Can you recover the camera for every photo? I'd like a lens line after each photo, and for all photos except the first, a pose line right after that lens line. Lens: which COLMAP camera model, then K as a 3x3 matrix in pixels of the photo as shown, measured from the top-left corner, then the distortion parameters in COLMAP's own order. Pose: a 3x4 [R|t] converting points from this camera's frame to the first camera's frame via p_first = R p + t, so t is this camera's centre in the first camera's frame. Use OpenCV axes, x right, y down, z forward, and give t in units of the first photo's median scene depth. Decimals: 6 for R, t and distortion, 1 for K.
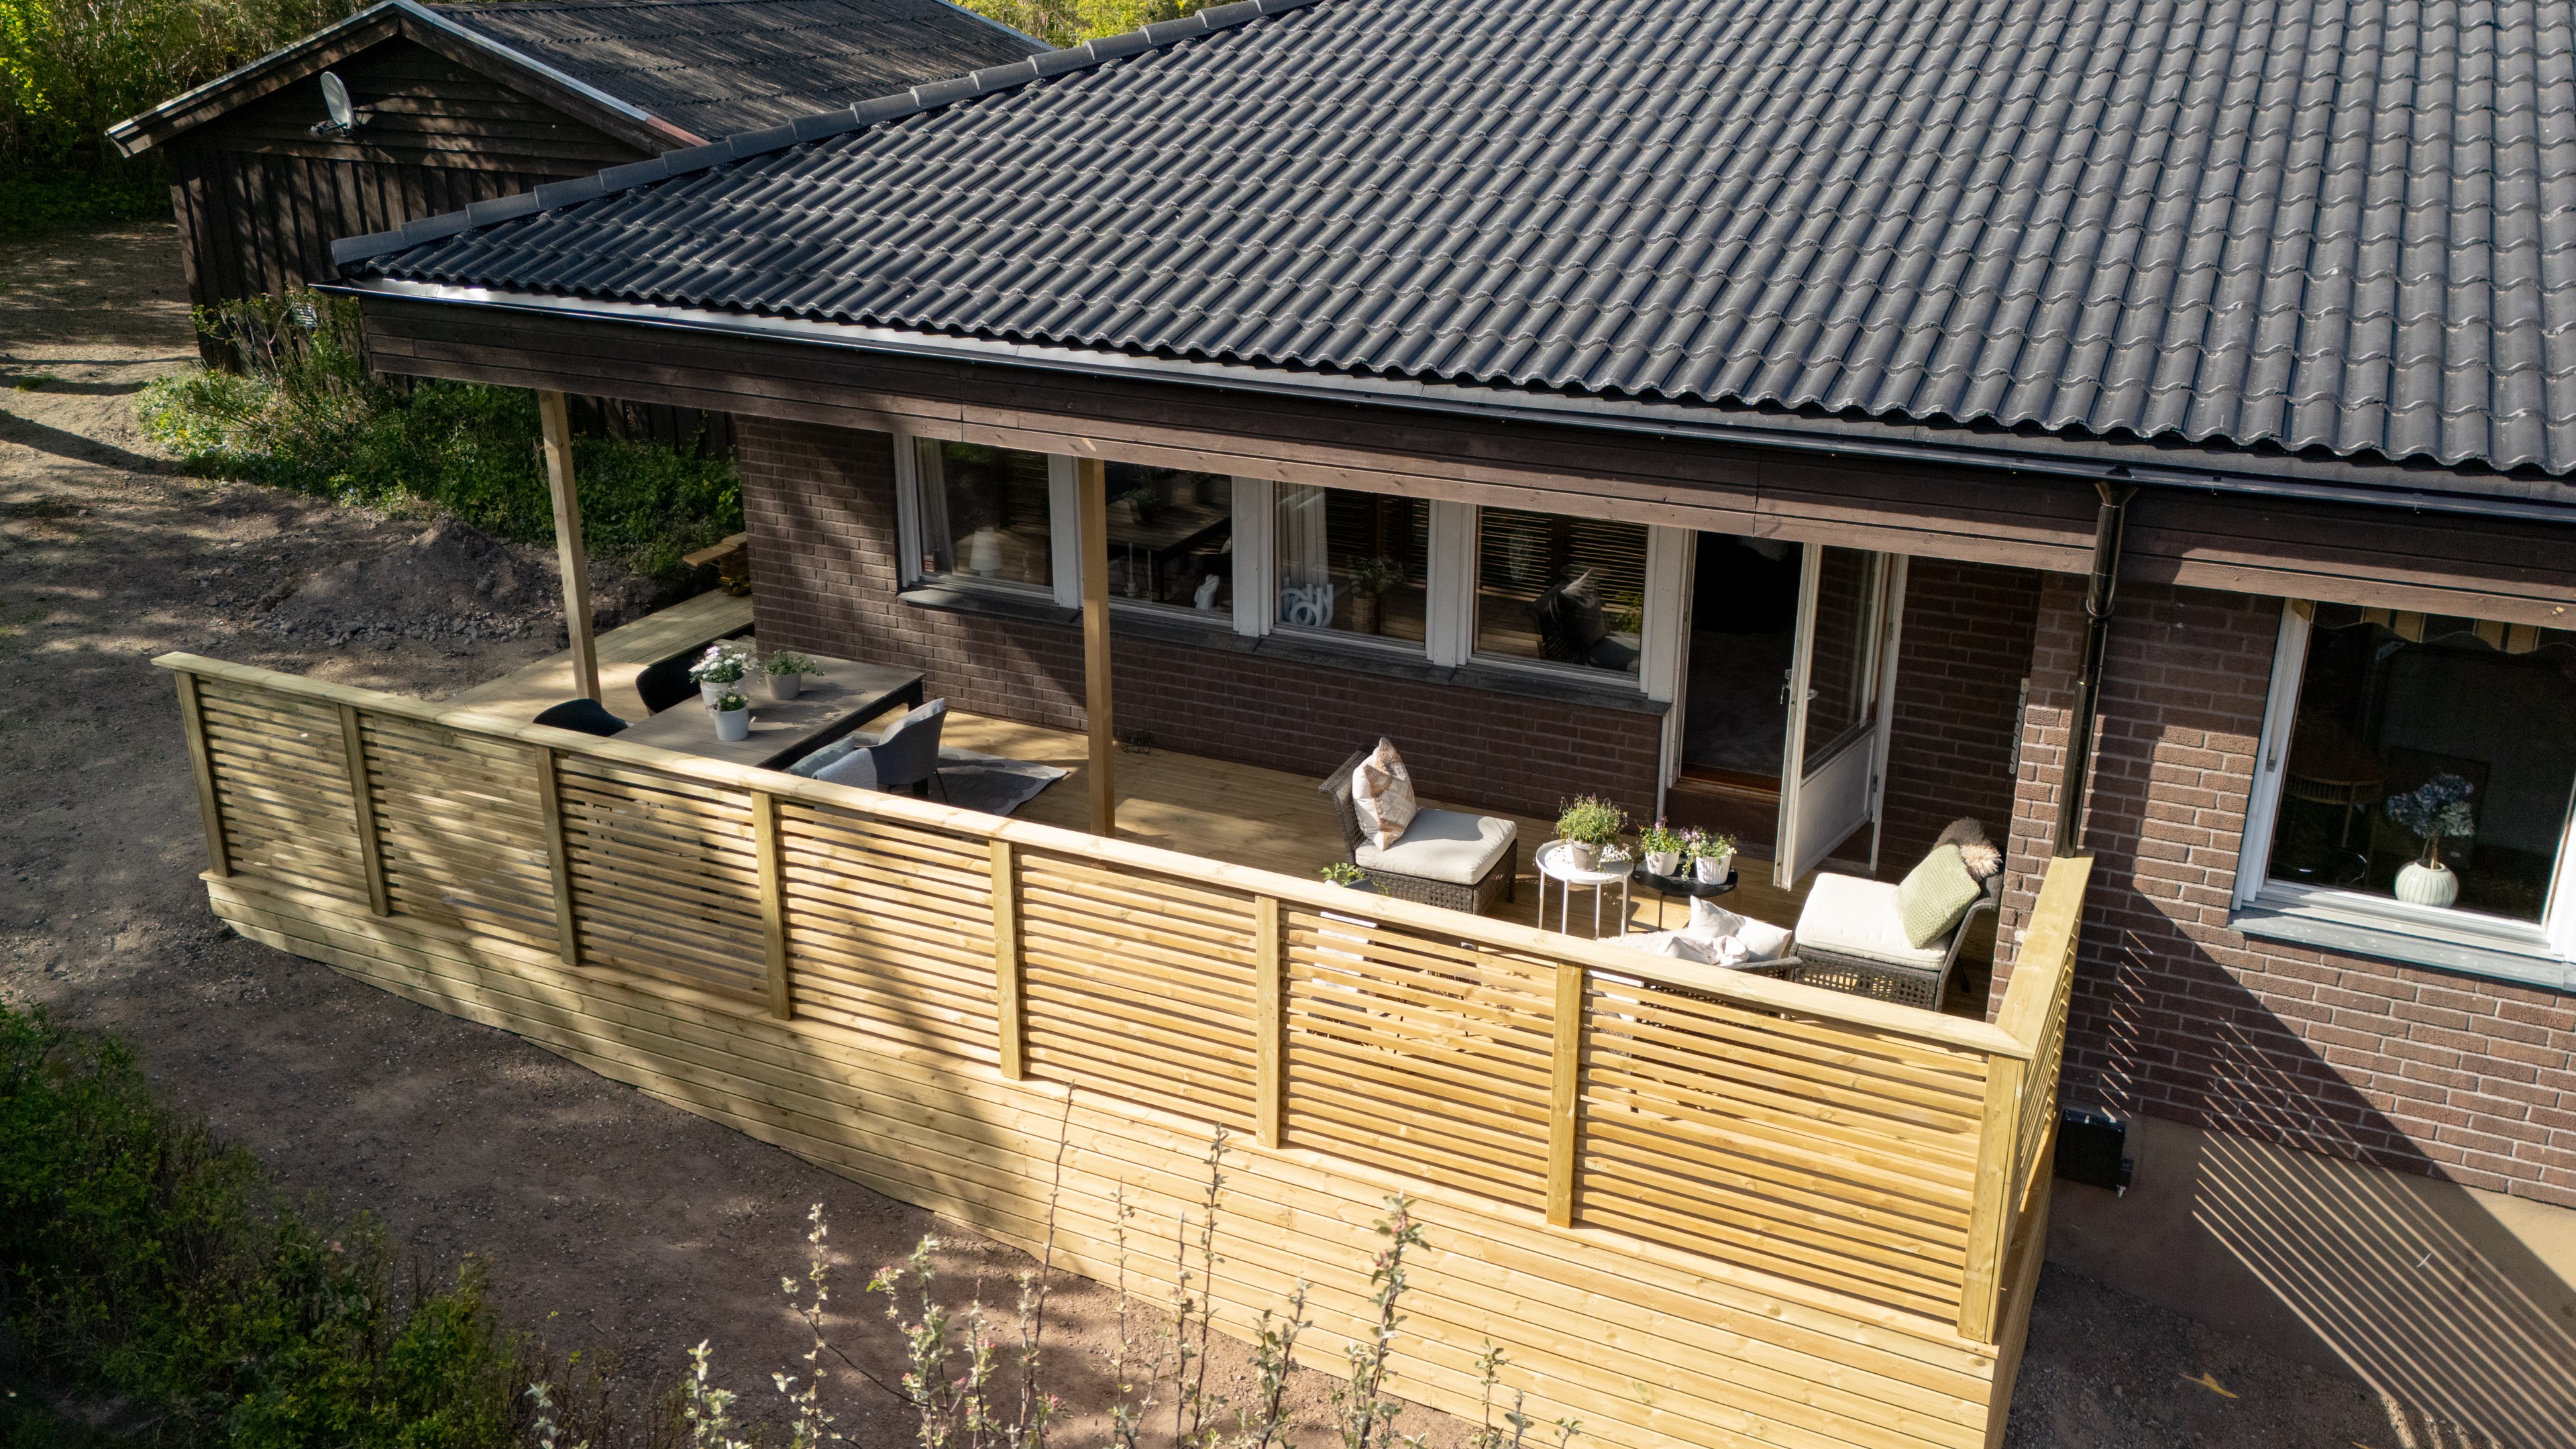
lens RADIAL K [[1926.9, 0, 1294.5], [0, 1926.9, 712.5], [0, 0, 1]] dist [0.059085, -0.042596]
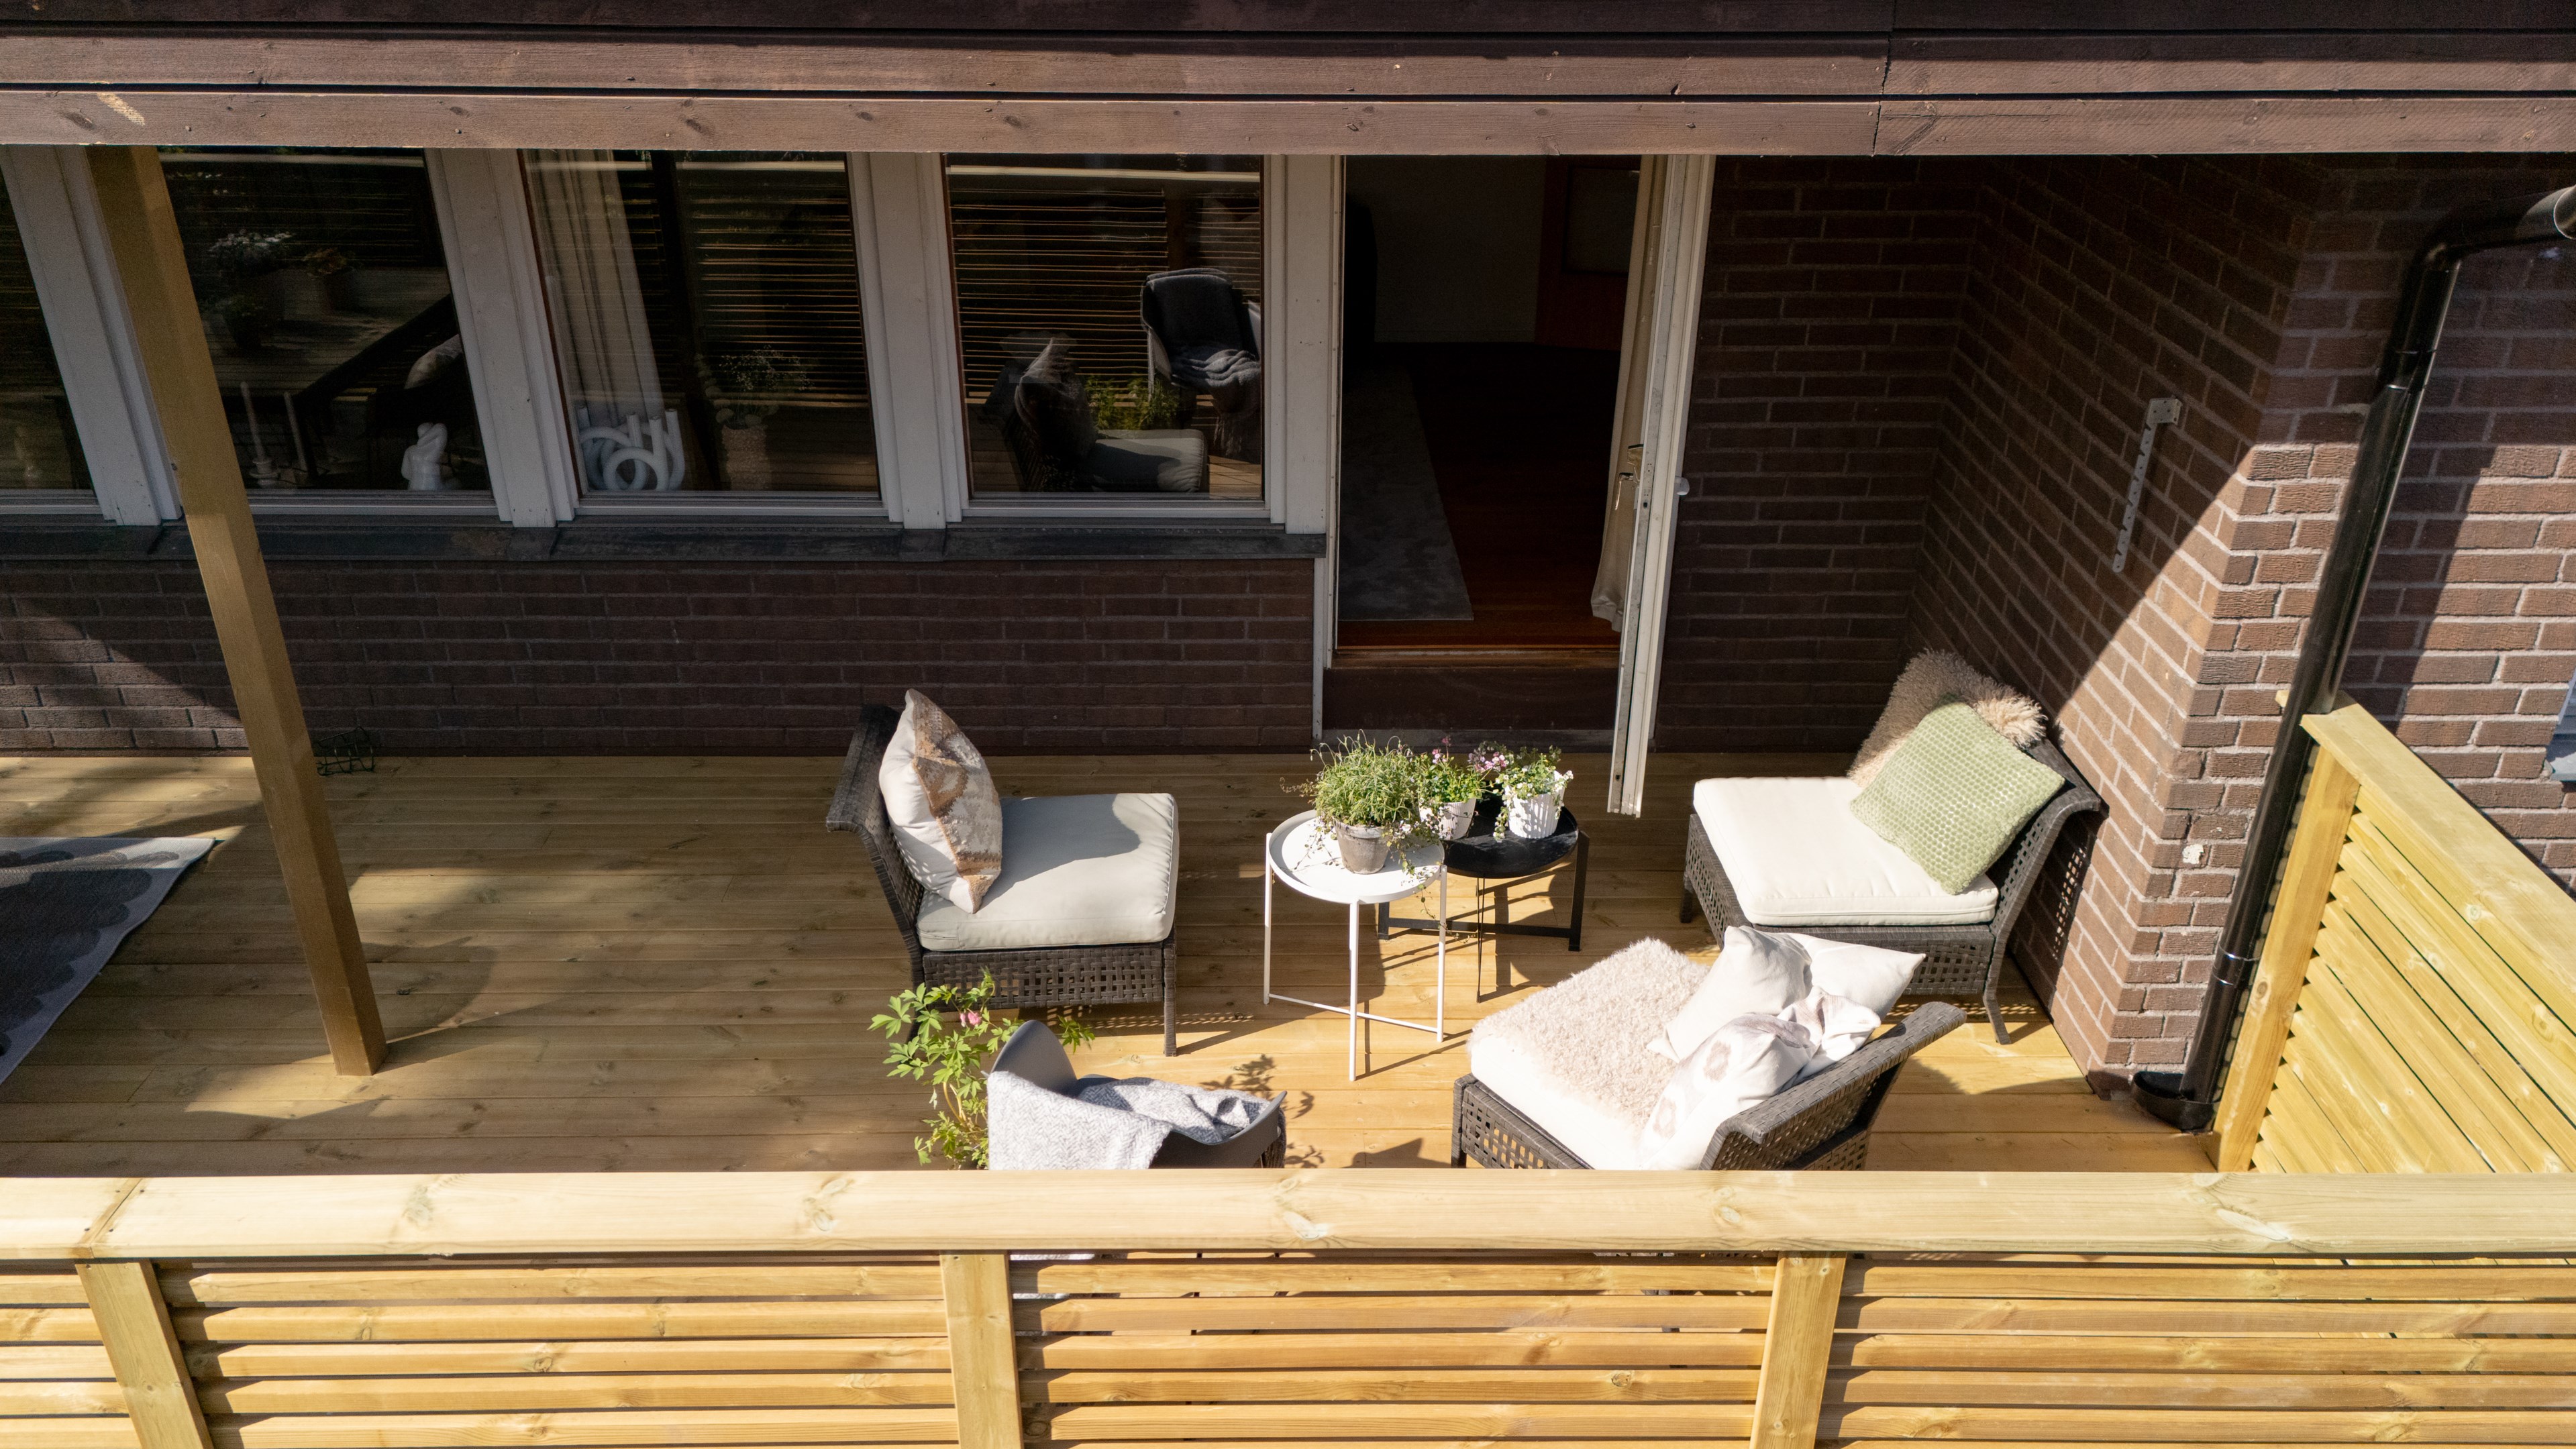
lens RADIAL K [[1926.7, 0, 1289.0], [0, 1926.7, 724.4], [0, 0, 1]] dist [0.059085, -0.042596]
pose [[0.902704, -0.195416, 0.383324, -0.057821], [0.152550, 0.978396, 0.139535, -0.031988], [-0.402310, -0.067482, 0.913013, 0.447954]]
